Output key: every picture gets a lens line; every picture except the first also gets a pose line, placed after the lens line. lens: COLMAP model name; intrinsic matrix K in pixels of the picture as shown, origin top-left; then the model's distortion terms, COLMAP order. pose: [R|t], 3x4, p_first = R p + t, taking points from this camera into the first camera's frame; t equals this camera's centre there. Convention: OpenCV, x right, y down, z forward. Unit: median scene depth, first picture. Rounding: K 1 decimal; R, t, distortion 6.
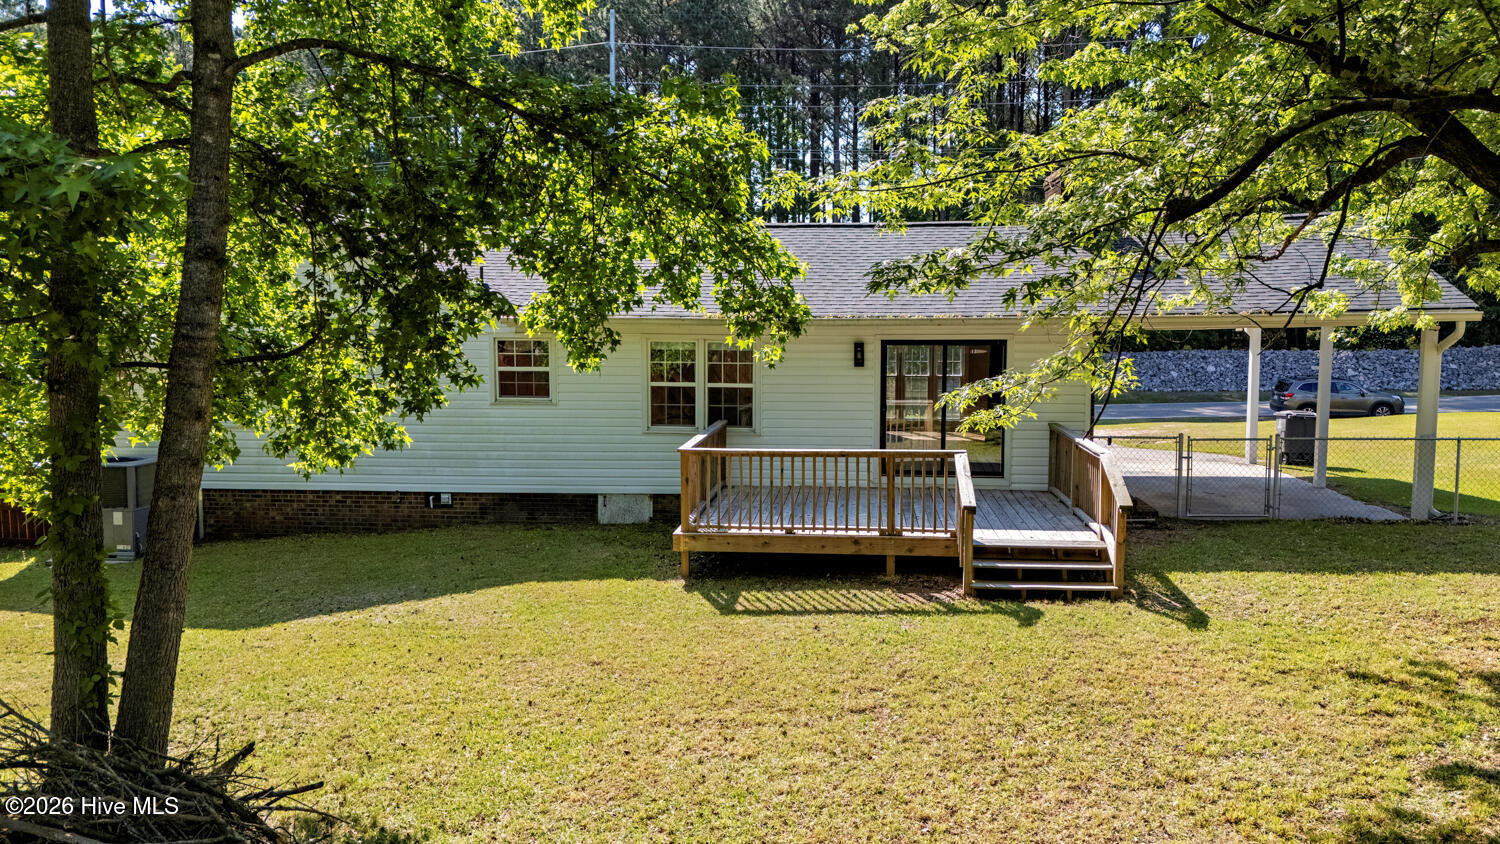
lens RADIAL K [[1148.4, 0, 750.0], [0, 1148.4, 422.0], [0, 0, 1]] dist [0.076150, -0.000814]
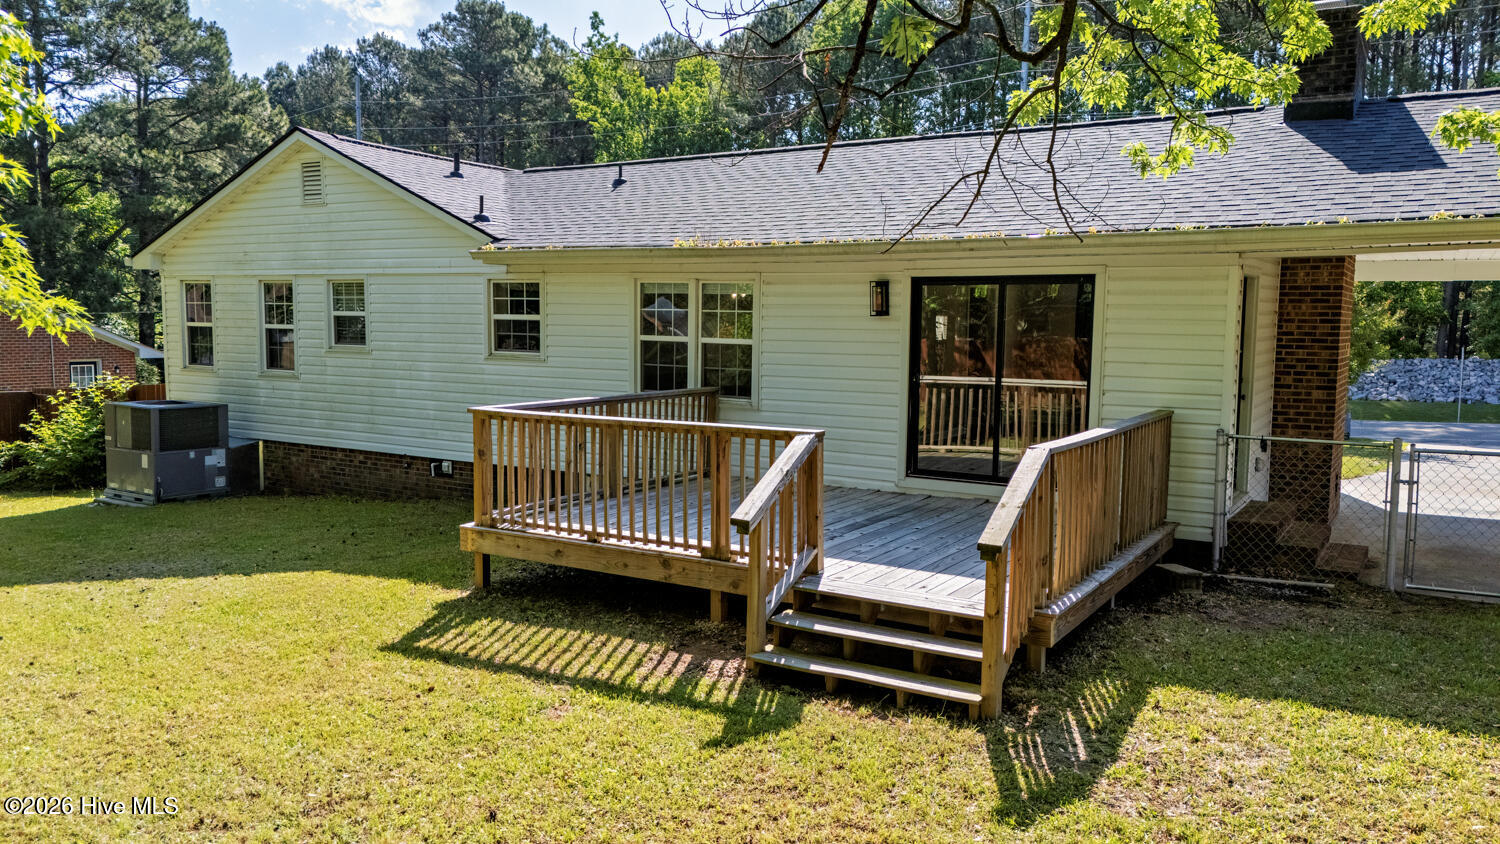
lens RADIAL K [[1117.5, 0, 750.0], [0, 1117.5, 422.0], [0, 0, 1]] dist [0.076481, -0.001072]
pose [[0.897193, 0.052492, -0.438508, 0.330897], [-0.053964, 0.998501, 0.009113, 0.013933], [0.438329, 0.015487, 0.898681, 0.372308]]
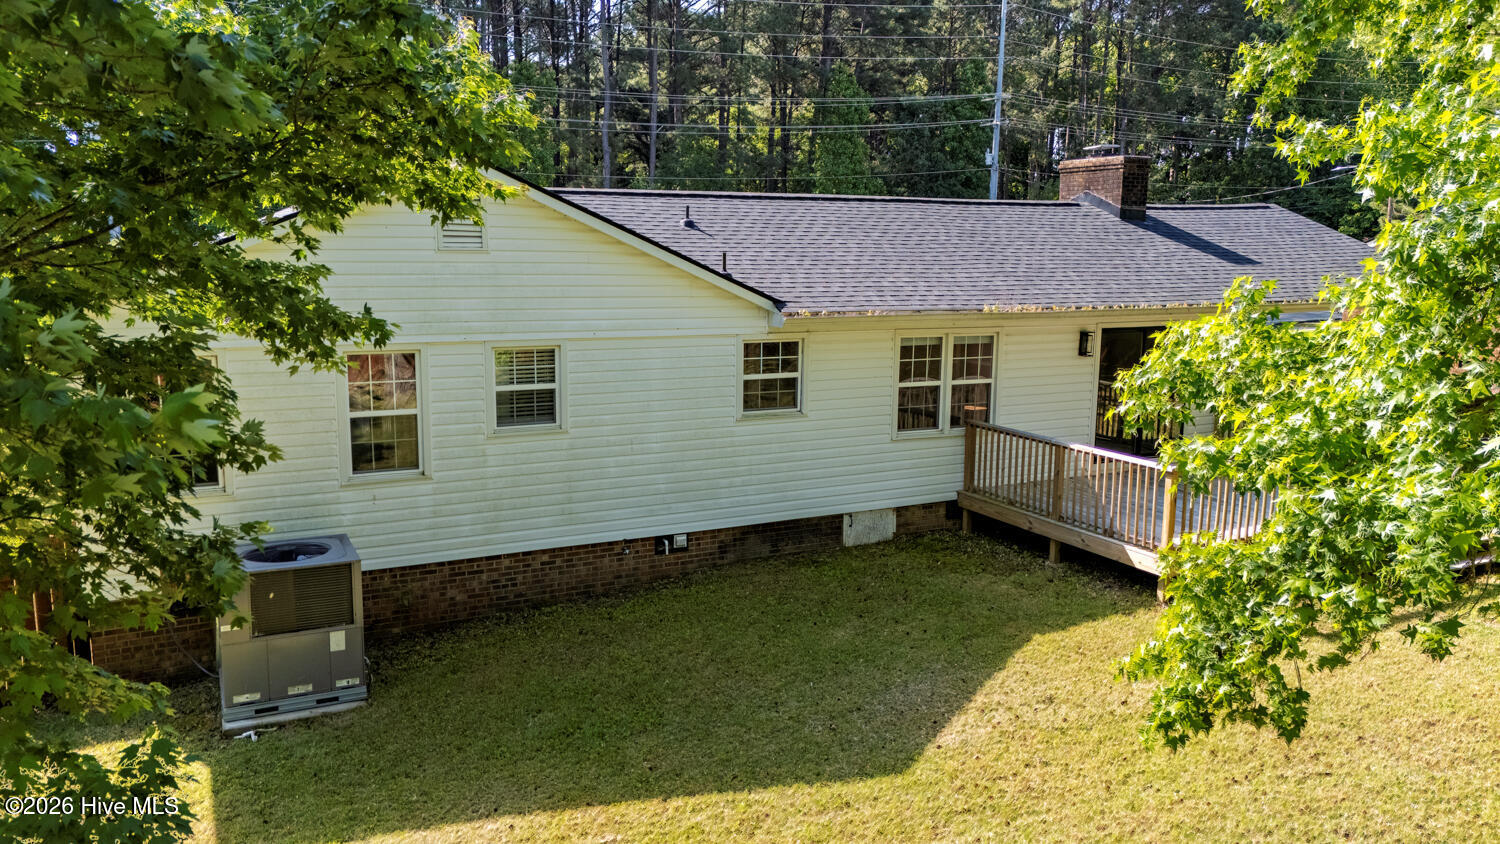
lens RADIAL K [[1117.5, 0, 750.0], [0, 1117.5, 422.0], [0, 0, 1]] dist [0.076481, -0.001072]
pose [[0.838526, -0.077911, 0.539263, -0.685913], [0.037799, 0.995657, 0.085073, -0.086714], [-0.543549, -0.050953, 0.837829, 0.353855]]
